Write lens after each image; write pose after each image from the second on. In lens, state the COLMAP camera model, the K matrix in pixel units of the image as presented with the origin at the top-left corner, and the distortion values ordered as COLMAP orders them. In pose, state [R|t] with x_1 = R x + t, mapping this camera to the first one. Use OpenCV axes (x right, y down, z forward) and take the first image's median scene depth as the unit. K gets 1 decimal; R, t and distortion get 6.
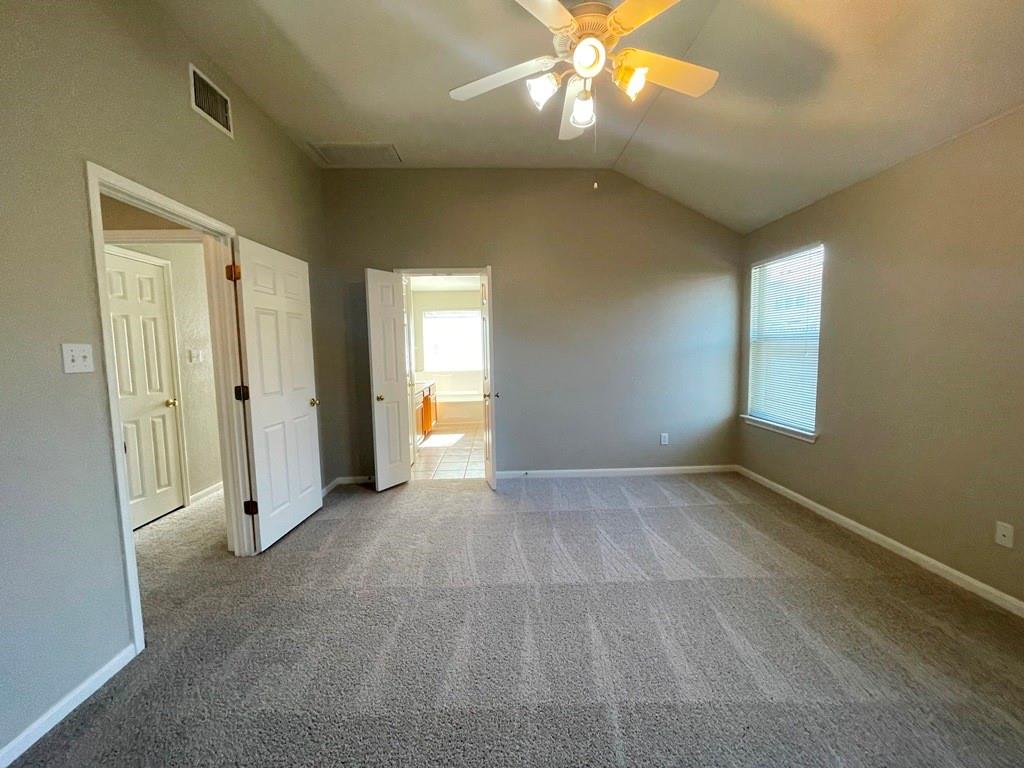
lens RADIAL K [[414.7, 0, 512.9], [0, 414.7, 385.6], [0, 0, 1]] dist [-0.003150, 0.001127]
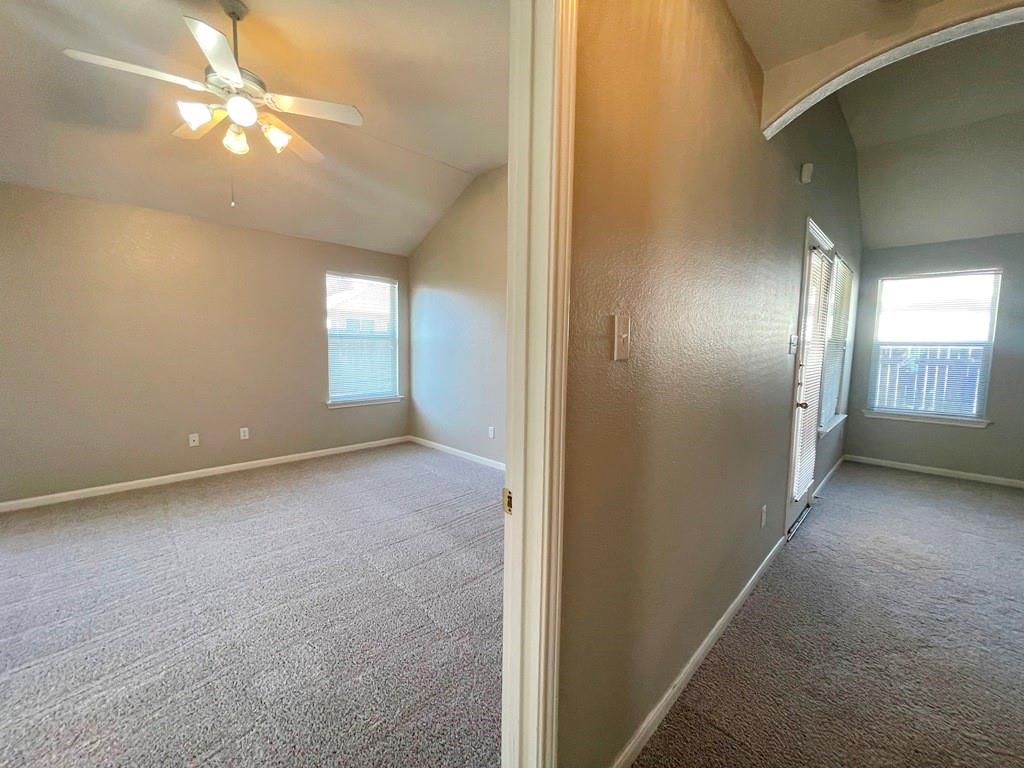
lens RADIAL K [[414.7, 0, 509.1], [0, 414.7, 379.5], [0, 0, 1]] dist [-0.003150, 0.001127]
pose [[-0.671240, -0.057197, 0.739030, -0.680650], [0.061812, 0.989227, 0.132703, -0.045788], [-0.738659, 0.134756, -0.660472, 0.663503]]
